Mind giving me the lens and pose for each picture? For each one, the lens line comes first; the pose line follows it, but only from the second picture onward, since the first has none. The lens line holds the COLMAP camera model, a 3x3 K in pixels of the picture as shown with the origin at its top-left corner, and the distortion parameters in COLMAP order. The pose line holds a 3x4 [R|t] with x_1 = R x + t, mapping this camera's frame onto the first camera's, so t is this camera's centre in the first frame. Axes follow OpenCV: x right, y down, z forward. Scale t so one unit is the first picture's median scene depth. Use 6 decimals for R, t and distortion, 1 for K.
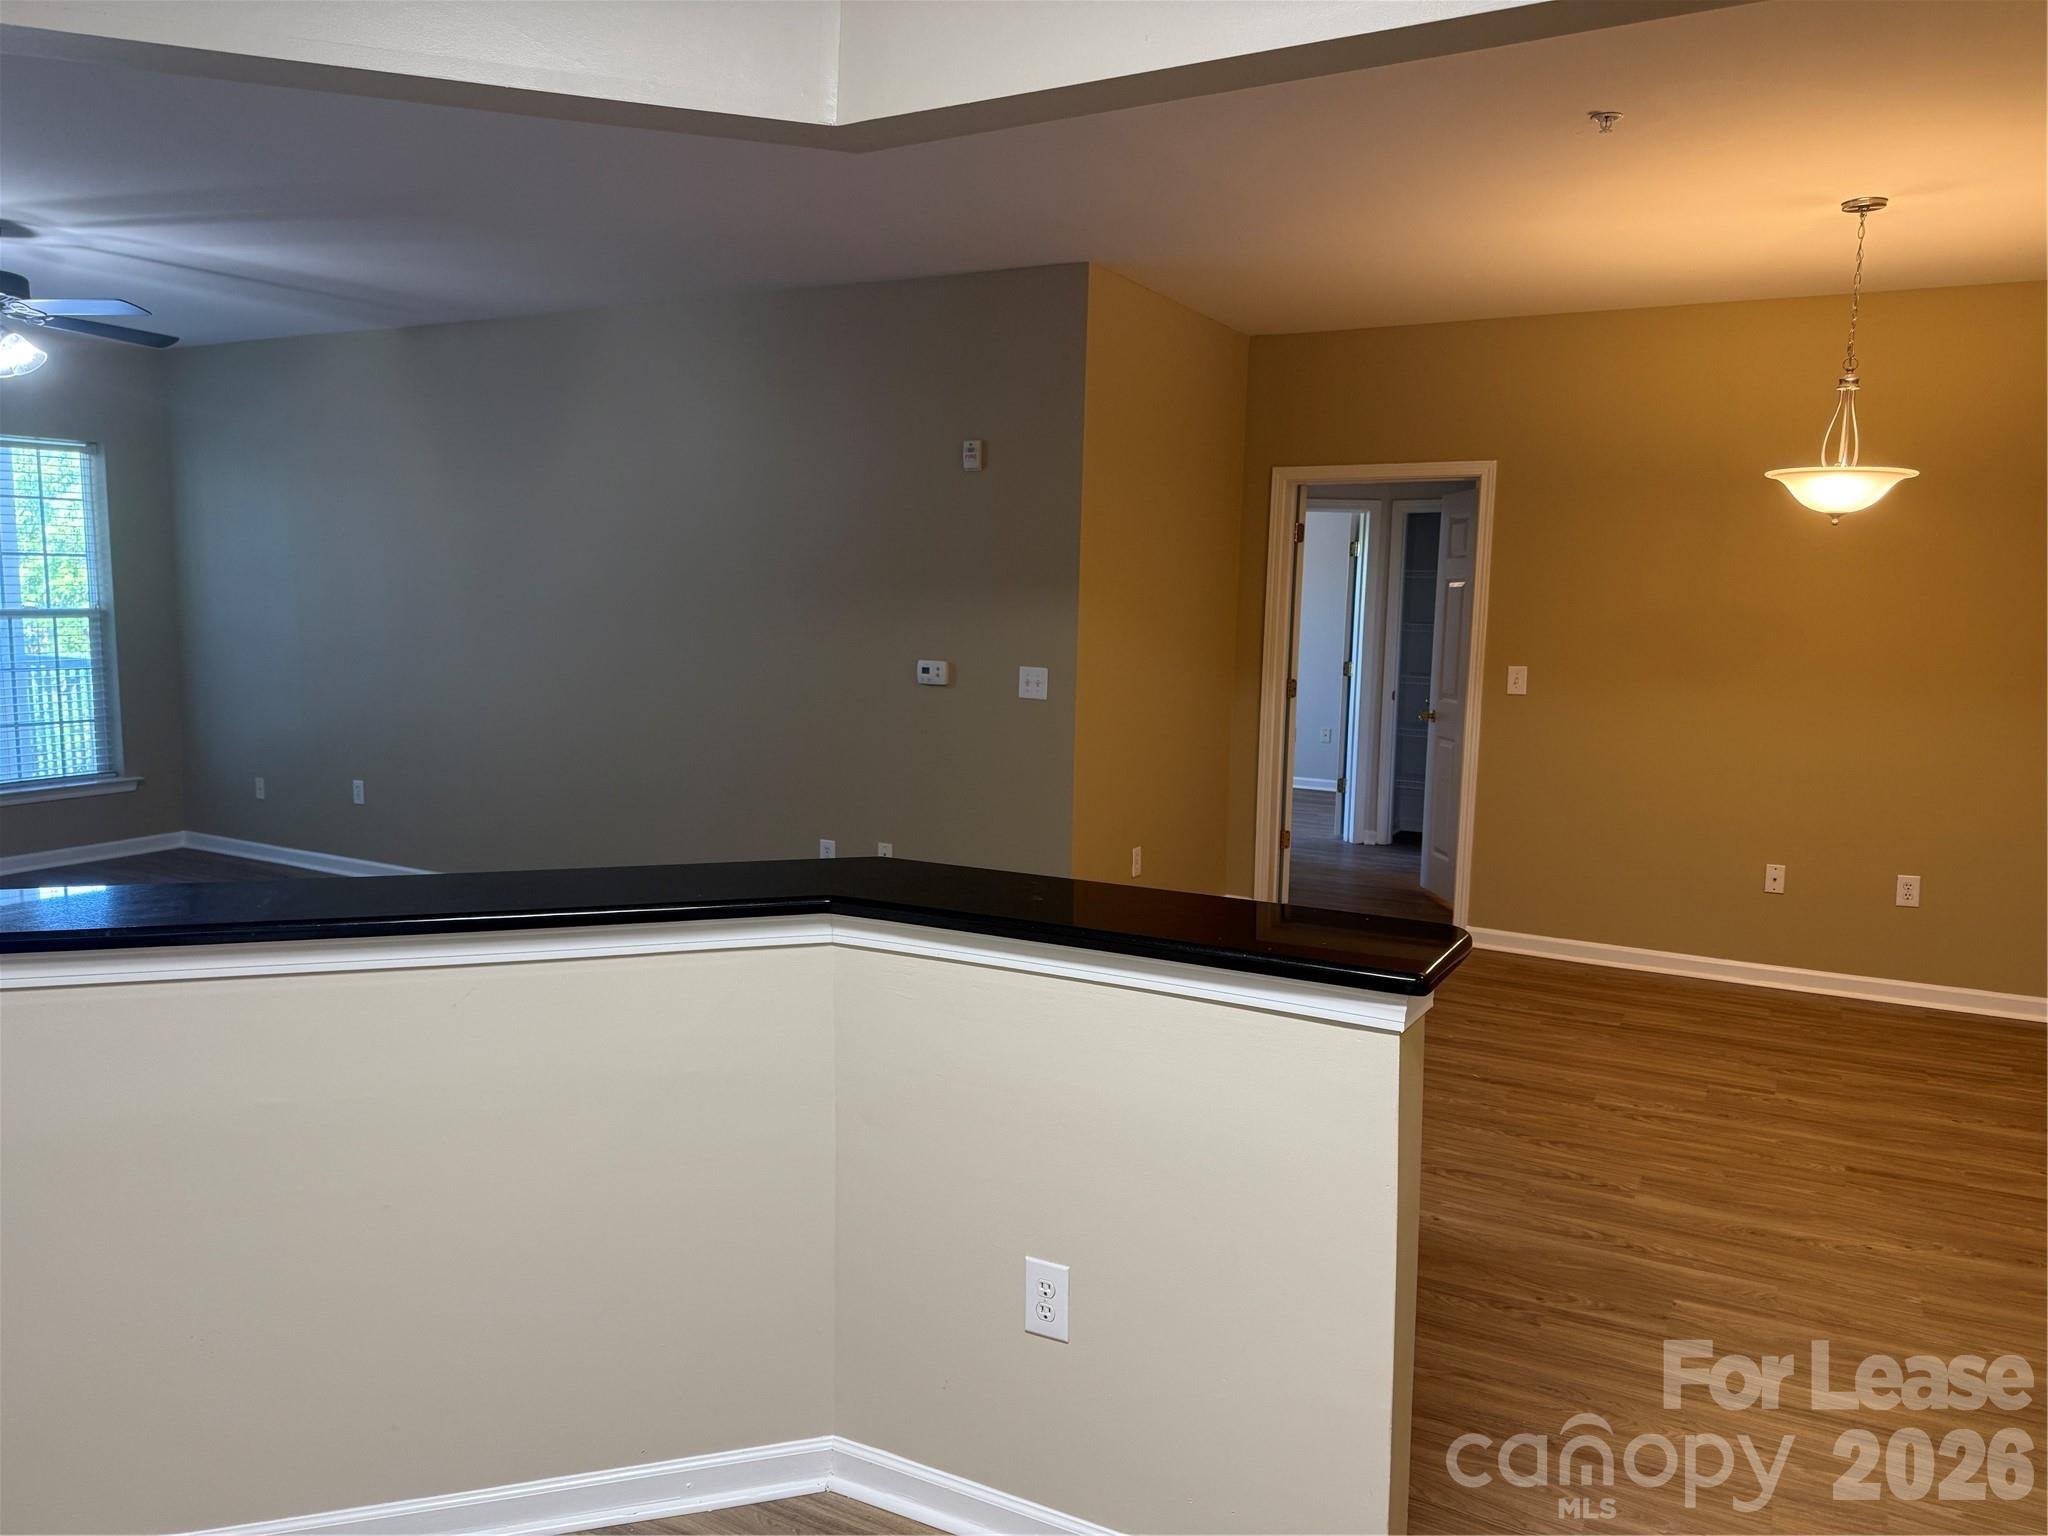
lens RADIAL K [[1452.7, 0, 1028.8], [0, 1452.7, 767.3], [0, 0, 1]] dist [0.076525, -0.097939]
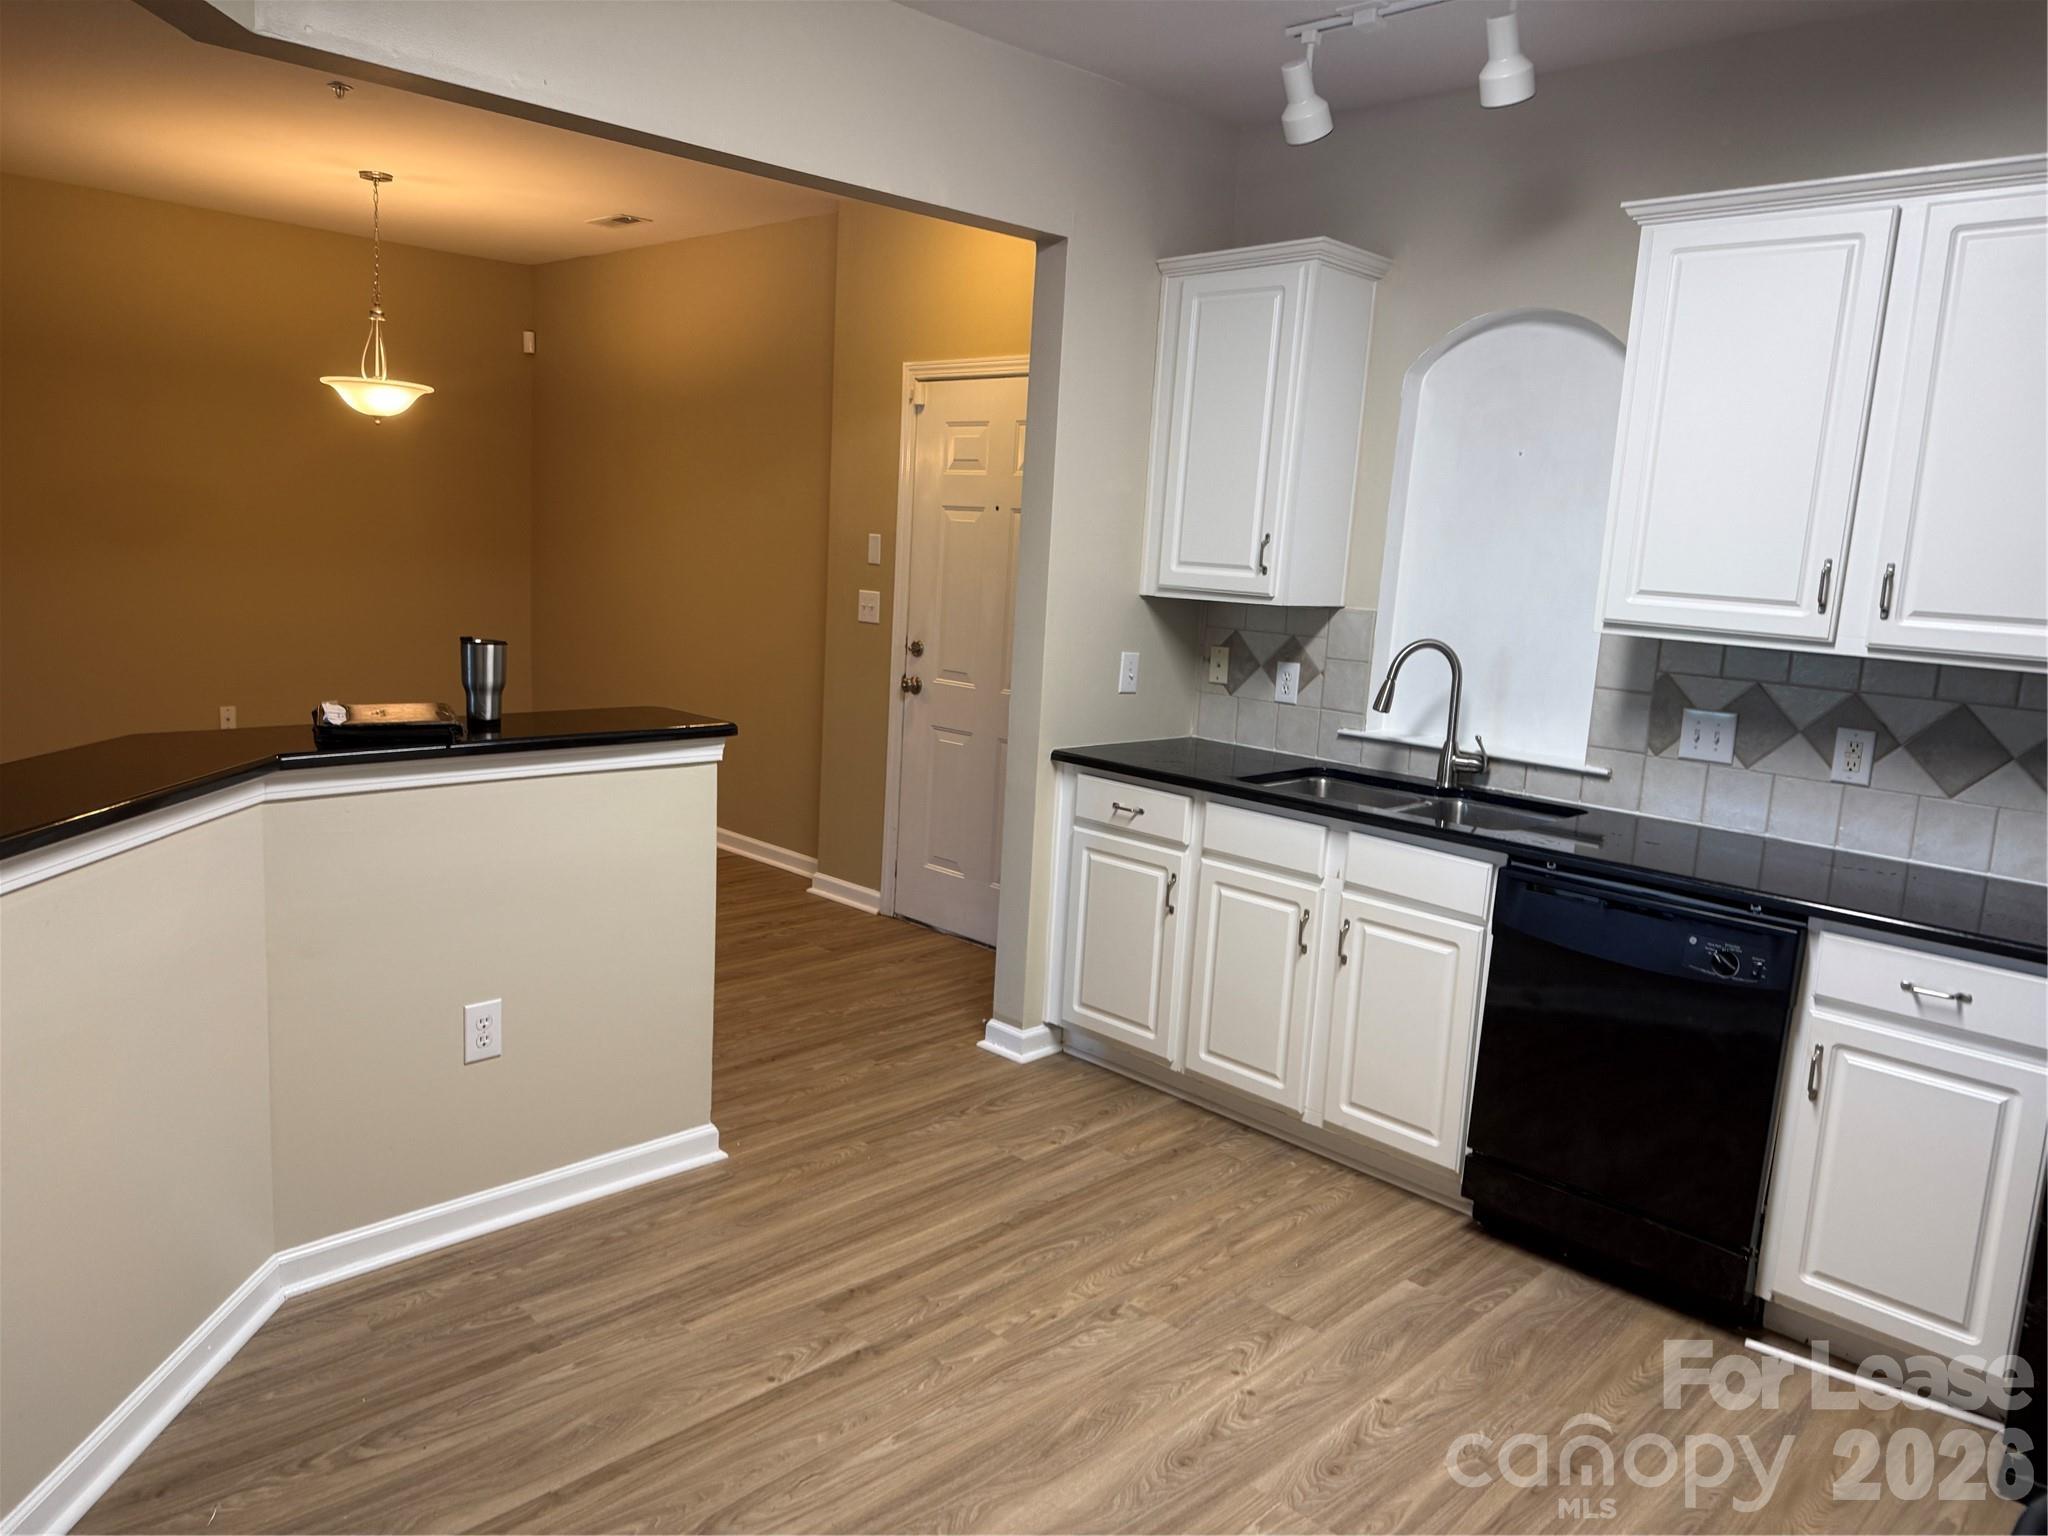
lens RADIAL K [[1439.2, 0, 1022.5], [0, 1439.2, 771.5], [0, 0, 1]] dist [0.101931, -0.134158]
pose [[0.287652, -0.159701, 0.944326, -0.449339], [0.072569, 0.986799, 0.144779, -0.006949], [-0.954982, 0.026883, 0.295445, 0.067791]]
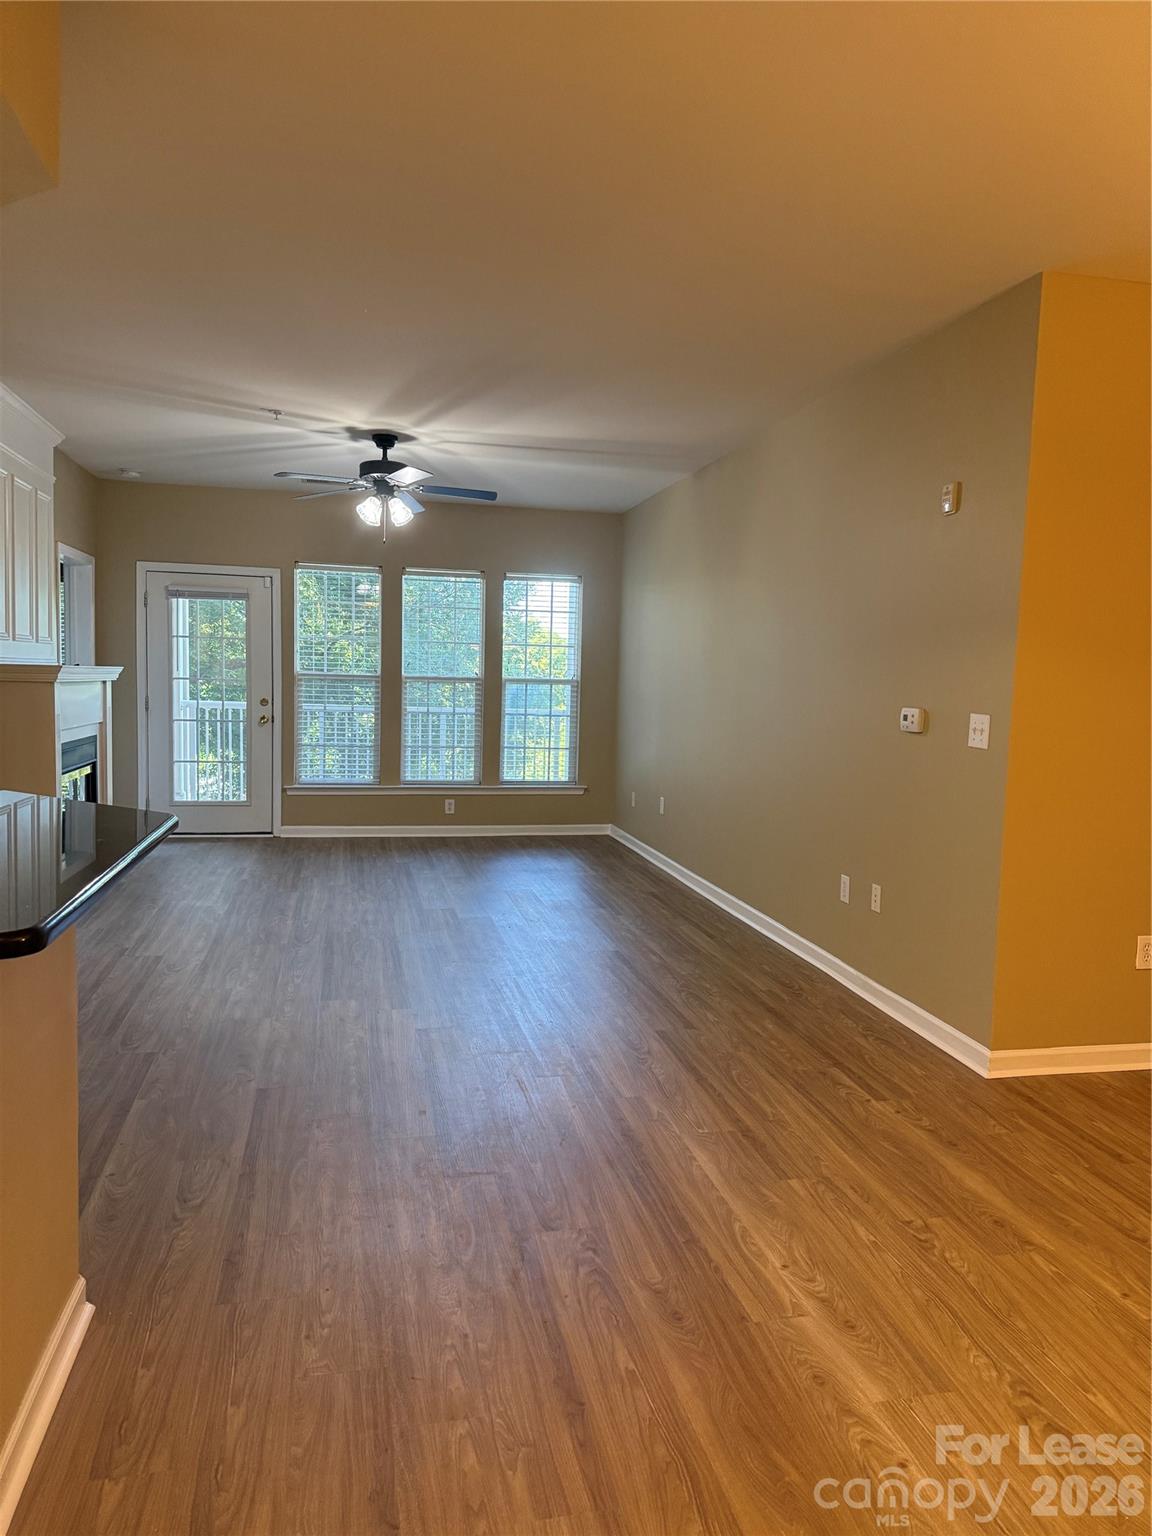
lens RADIAL K [[1079.9, 0, 592.1], [0, 1079.9, 773.0], [0, 0, 1]] dist [0.055194, -0.062930]
pose [[0.654427, 0.062822, -0.753511, 0.375545], [-0.105313, 0.994402, -0.008560, 0.001438], [0.748755, 0.084956, 0.657380, 0.357515]]
